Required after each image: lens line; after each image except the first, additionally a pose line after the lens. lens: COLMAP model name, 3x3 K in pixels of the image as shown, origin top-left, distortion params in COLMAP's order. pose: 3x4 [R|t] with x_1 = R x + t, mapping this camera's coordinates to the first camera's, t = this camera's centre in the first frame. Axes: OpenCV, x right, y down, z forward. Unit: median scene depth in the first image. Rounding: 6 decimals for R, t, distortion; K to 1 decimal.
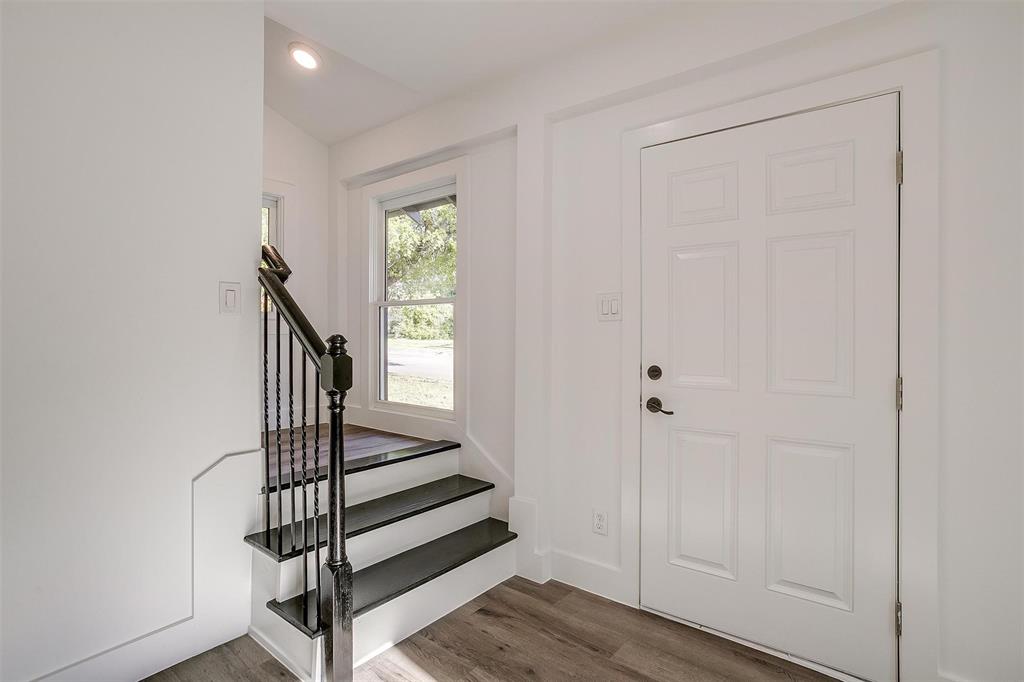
lens RADIAL K [[503.7, 0, 515.0], [0, 503.7, 331.0], [0, 0, 1]] dist [-0.053659, 0.031441]
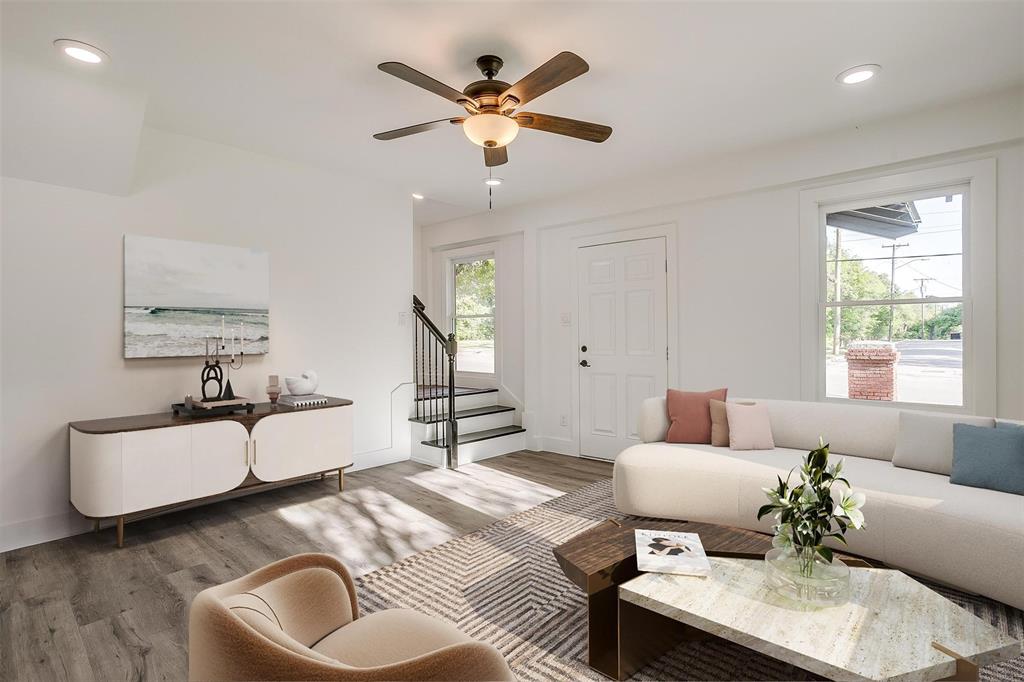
lens RADIAL K [[503.7, 0, 515.0], [0, 503.7, 331.0], [0, 0, 1]] dist [-0.053659, 0.031441]
pose [[0.997398, -0.012751, -0.070951, 0.132488], [0.012715, 0.999919, -0.000960, 0.001494], [0.070958, 0.000055, 0.997479, -1.271608]]
